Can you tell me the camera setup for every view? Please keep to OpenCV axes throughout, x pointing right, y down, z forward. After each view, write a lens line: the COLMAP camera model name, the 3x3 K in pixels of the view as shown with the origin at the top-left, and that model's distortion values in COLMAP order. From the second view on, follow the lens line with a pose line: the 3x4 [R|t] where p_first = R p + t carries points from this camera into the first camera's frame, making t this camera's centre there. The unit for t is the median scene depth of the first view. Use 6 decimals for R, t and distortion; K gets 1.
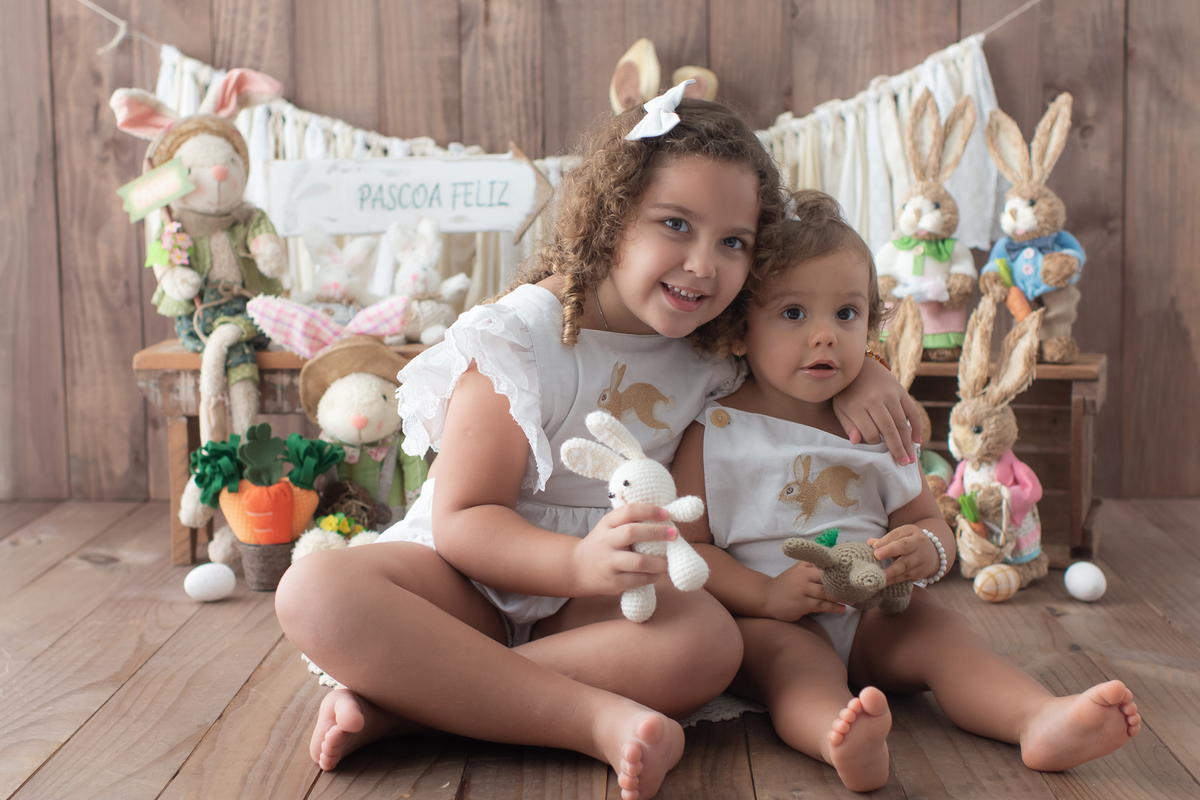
lens RADIAL K [[1834.0, 0, 599.5], [0, 1834.0, 396.2], [0, 0, 1]] dist [-0.022698, 0.046789]
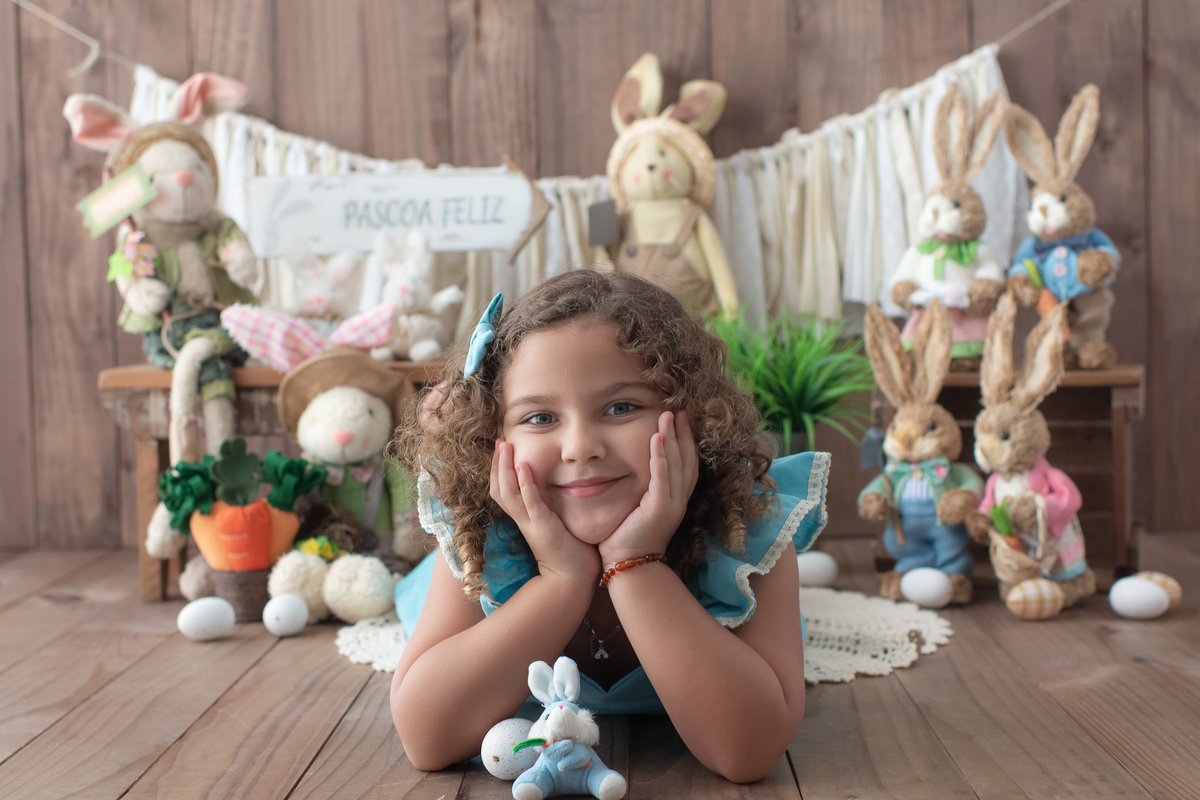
lens RADIAL K [[1773.7, 0, 603.1], [0, 1773.7, 403.3], [0, 0, 1]] dist [-0.022170, 0.071735]
pose [[0.999884, -0.010725, 0.010785, -0.009250], [0.011379, 0.997980, -0.062495, 0.050644], [-0.010093, 0.062611, 0.997987, 0.102002]]
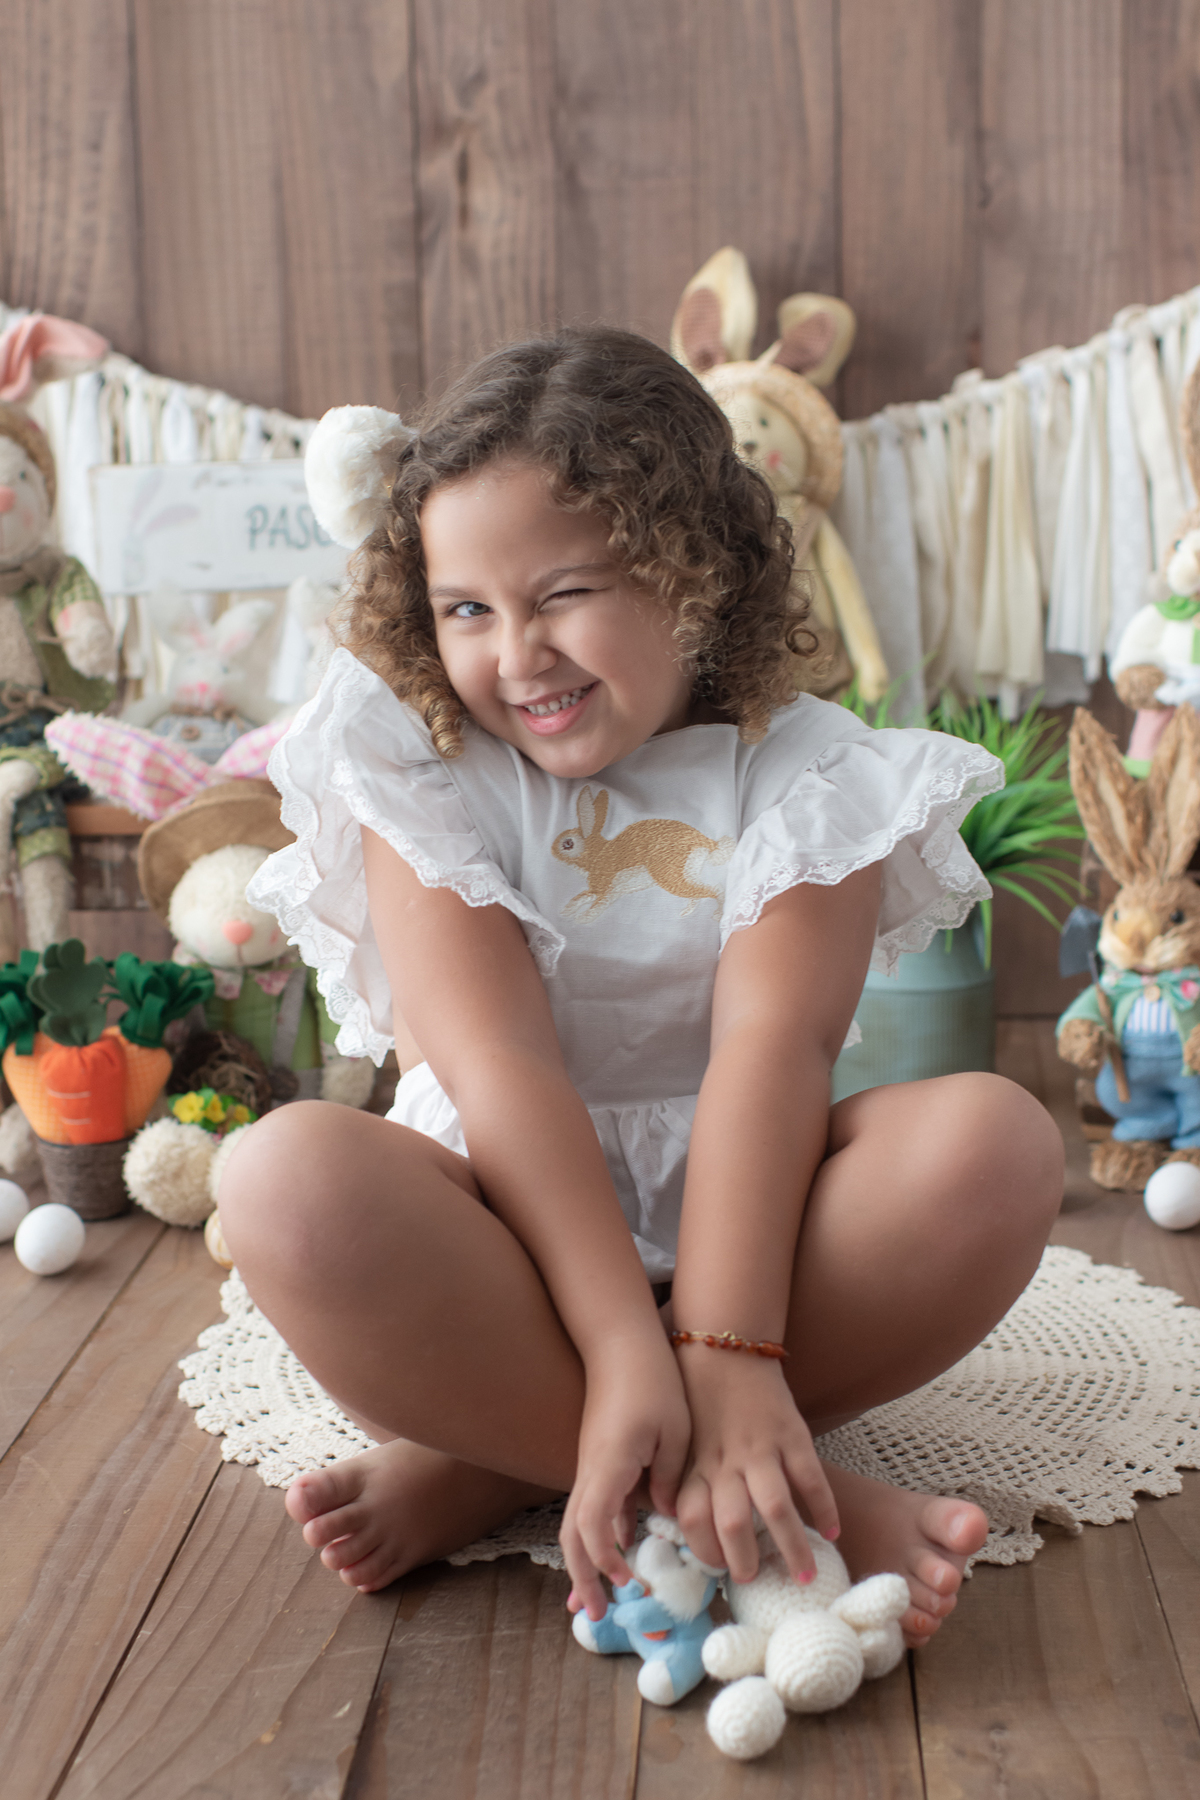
lens RADIAL K [[2665.7, 0, 604.7], [0, 2665.7, 899.1], [0, 0, 1]] dist [-0.014825, 0.000307]
pose [[0.999461, -0.005349, -0.032393, 0.012411], [0.007439, 0.997875, 0.064735, -0.047461], [0.031978, -0.064941, 0.997377, 0.148487]]
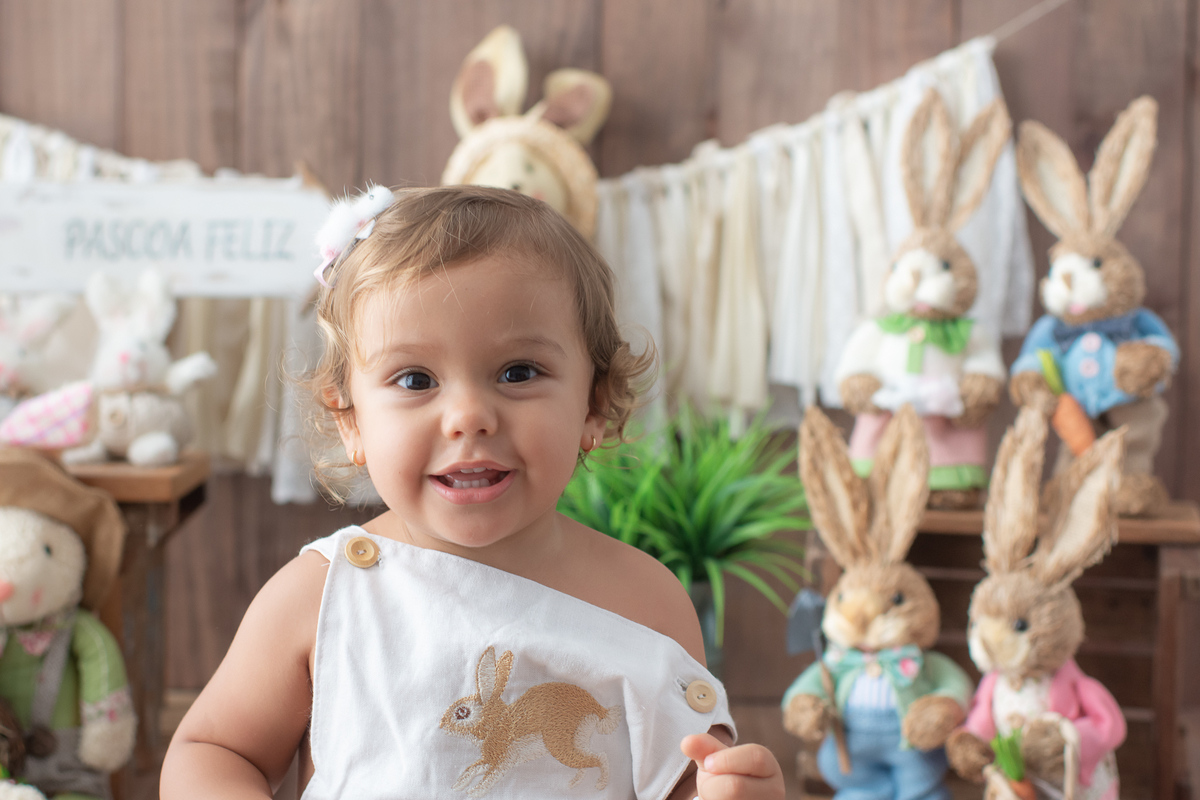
lens RADIAL K [[1819.6, 0, 598.1], [0, 1819.6, 404.2], [0, 0, 1]] dist [-0.012411, -0.020949]
pose [[0.998248, 0.025037, 0.053614, 0.029353], [-0.021486, 0.997600, -0.065819, -0.011095], [-0.055134, 0.064552, 0.996390, 0.369407]]
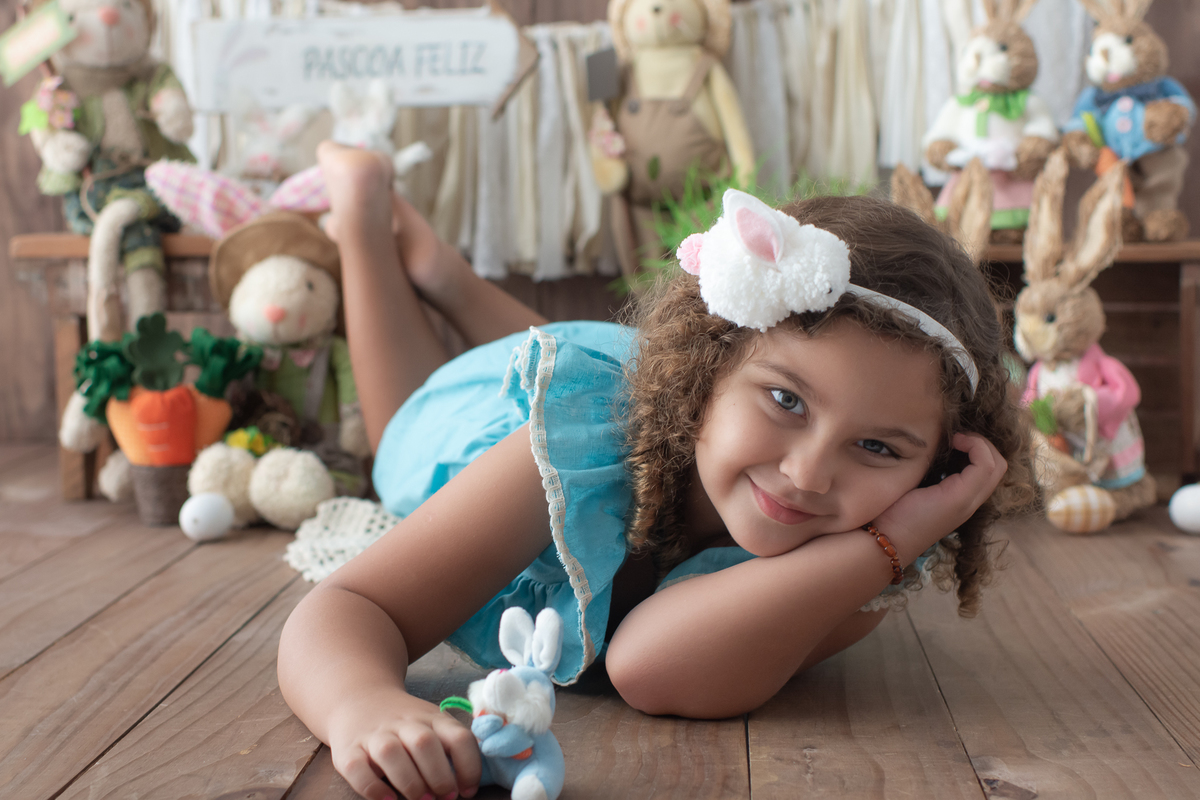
lens RADIAL K [[1867.5, 0, 602.3], [0, 1867.5, 386.3], [0, 0, 1]] dist [-0.019944, 0.026320]
pose [[0.999473, -0.001641, -0.032415, 0.032850], [0.001036, 0.999825, -0.018671, 0.056934], [0.032440, 0.018627, 0.999300, 0.181457]]
